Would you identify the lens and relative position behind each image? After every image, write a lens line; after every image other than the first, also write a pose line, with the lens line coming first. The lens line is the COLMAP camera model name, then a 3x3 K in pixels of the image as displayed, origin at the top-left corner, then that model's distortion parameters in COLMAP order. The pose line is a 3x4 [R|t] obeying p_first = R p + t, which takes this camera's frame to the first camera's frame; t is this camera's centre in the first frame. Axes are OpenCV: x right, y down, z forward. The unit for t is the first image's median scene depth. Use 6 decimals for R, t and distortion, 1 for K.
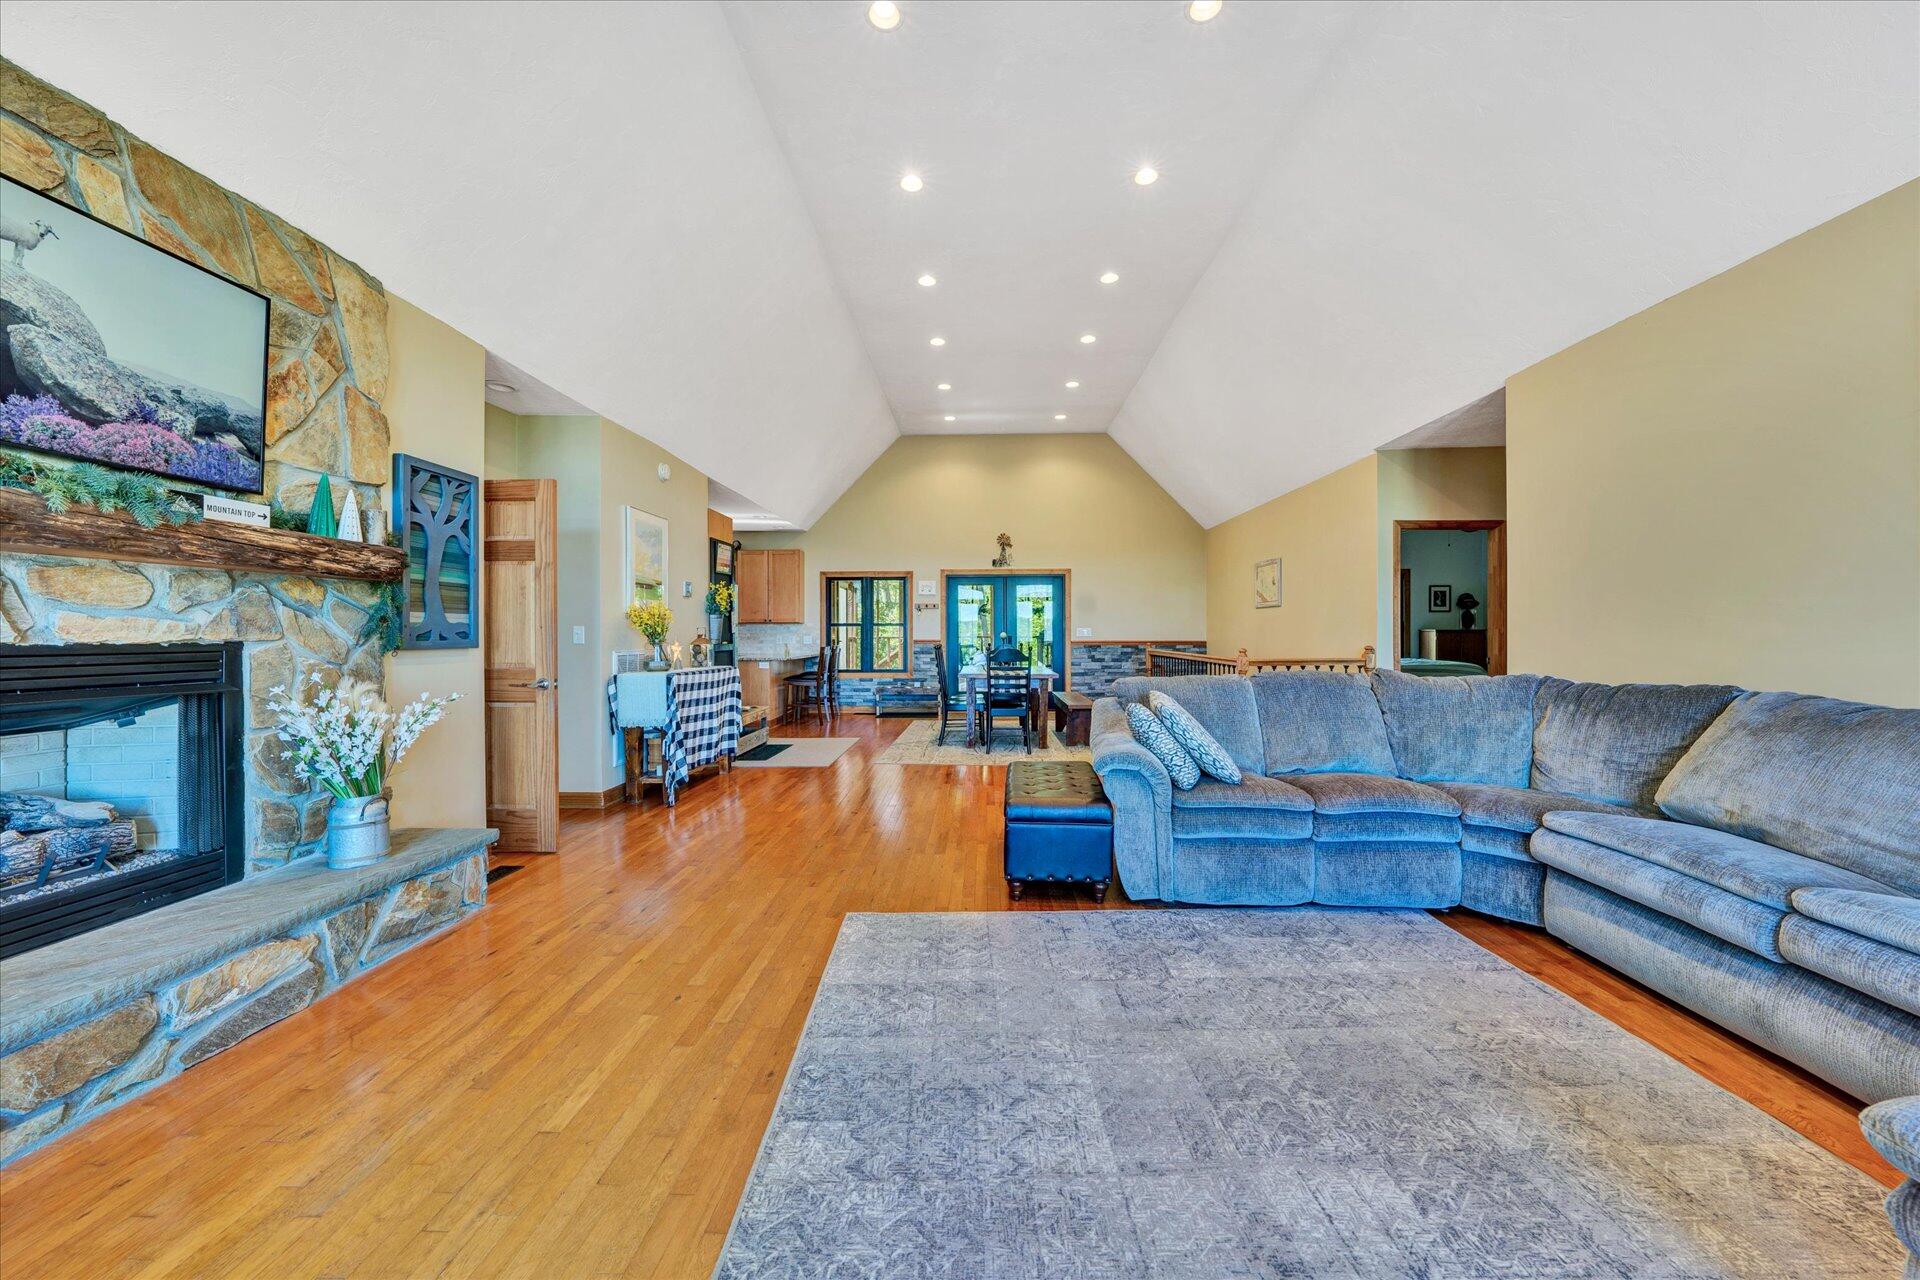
lens RADIAL K [[1520.8, 0, 958.0], [0, 1520.8, 639.3], [0, 0, 1]] dist [-0.009338, 0.013826]
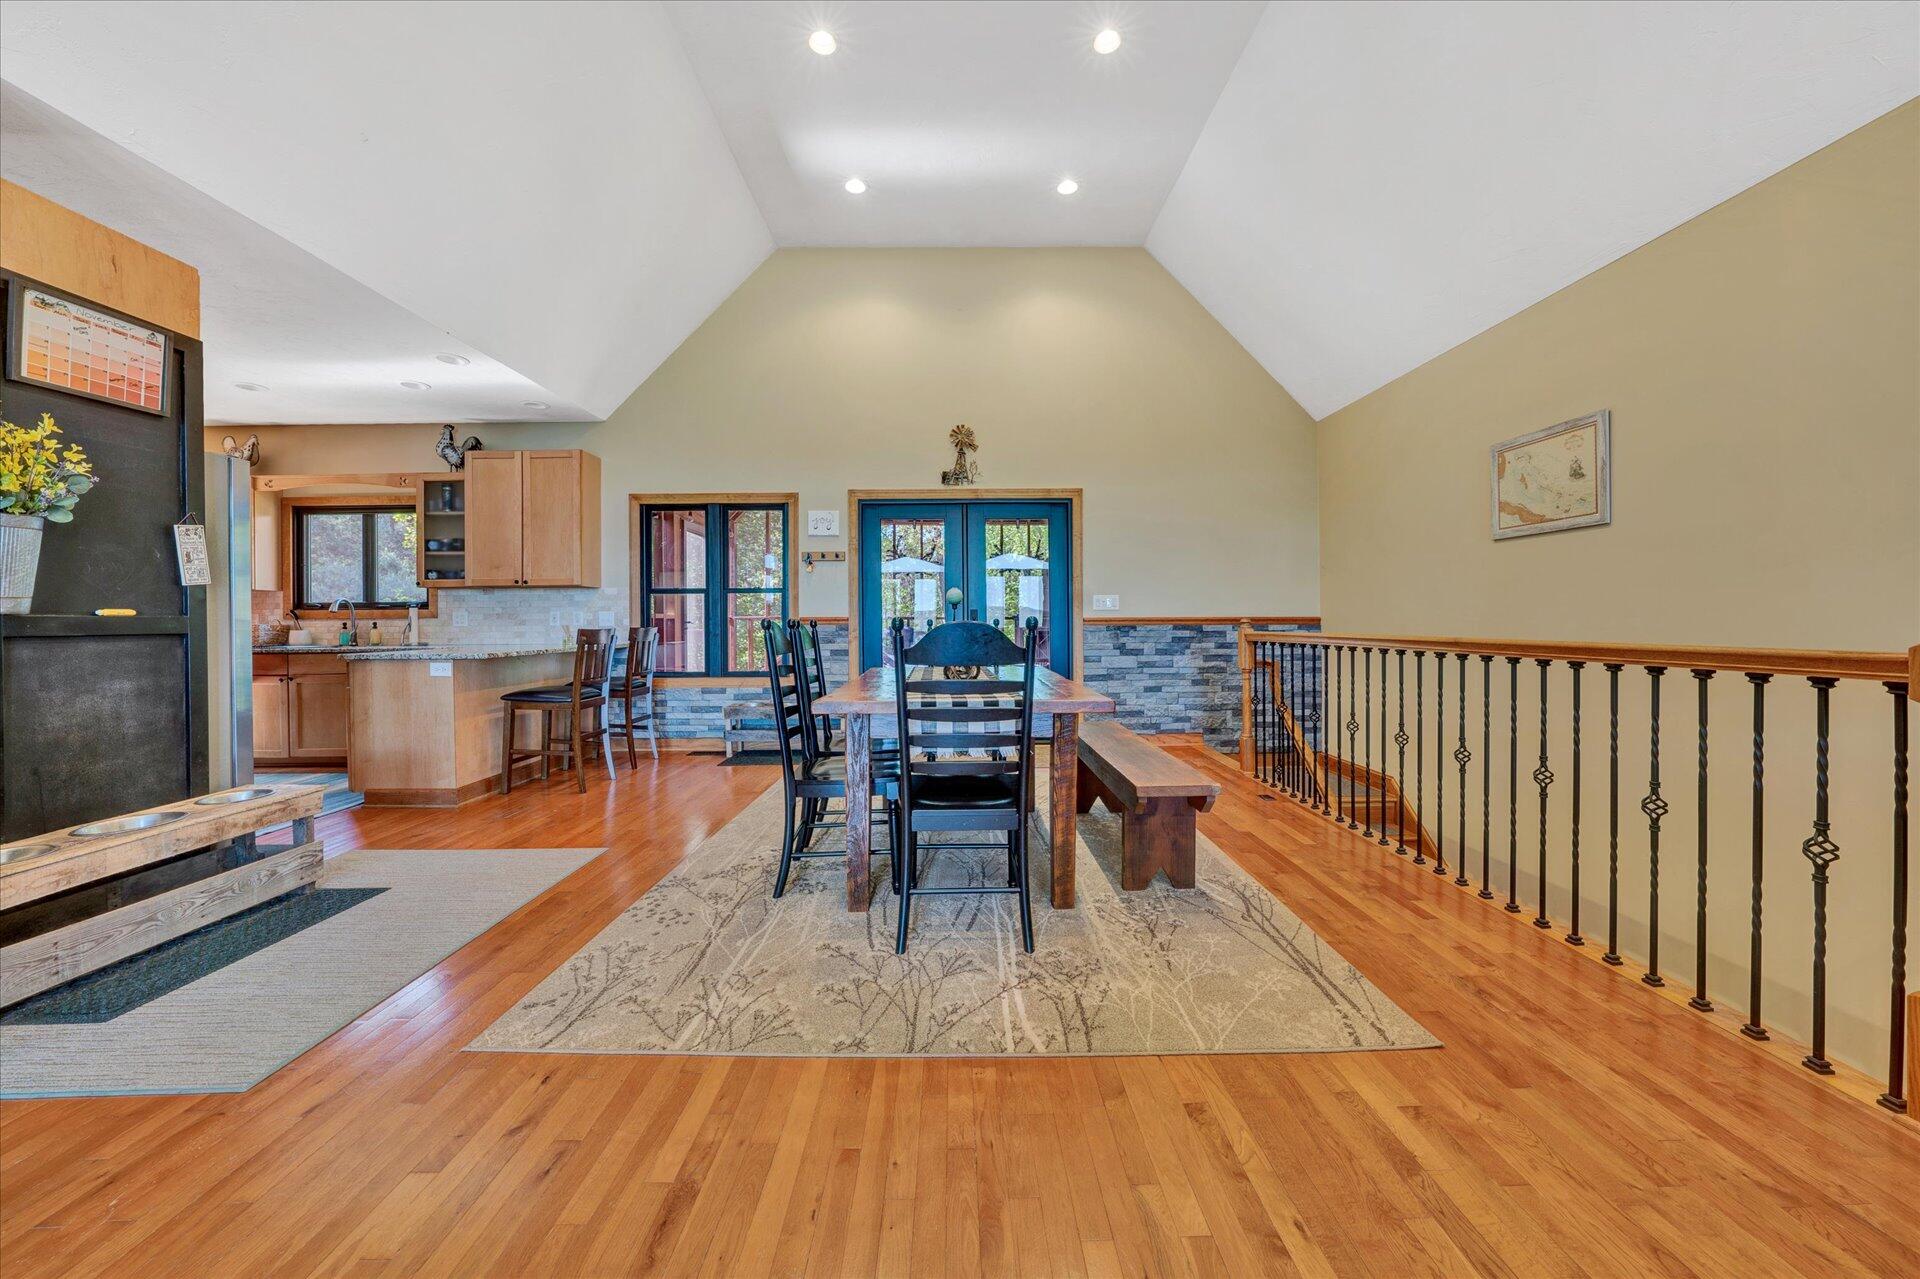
lens RADIAL K [[1520.8, 0, 961.2], [0, 1520.8, 636.9], [0, 0, 1]] dist [-0.009338, 0.013826]
pose [[0.999717, -0.006236, 0.022966, 0.016566], [0.006084, 0.999959, 0.006689, 0.004128], [-0.023007, -0.006547, 0.999714, 0.444406]]
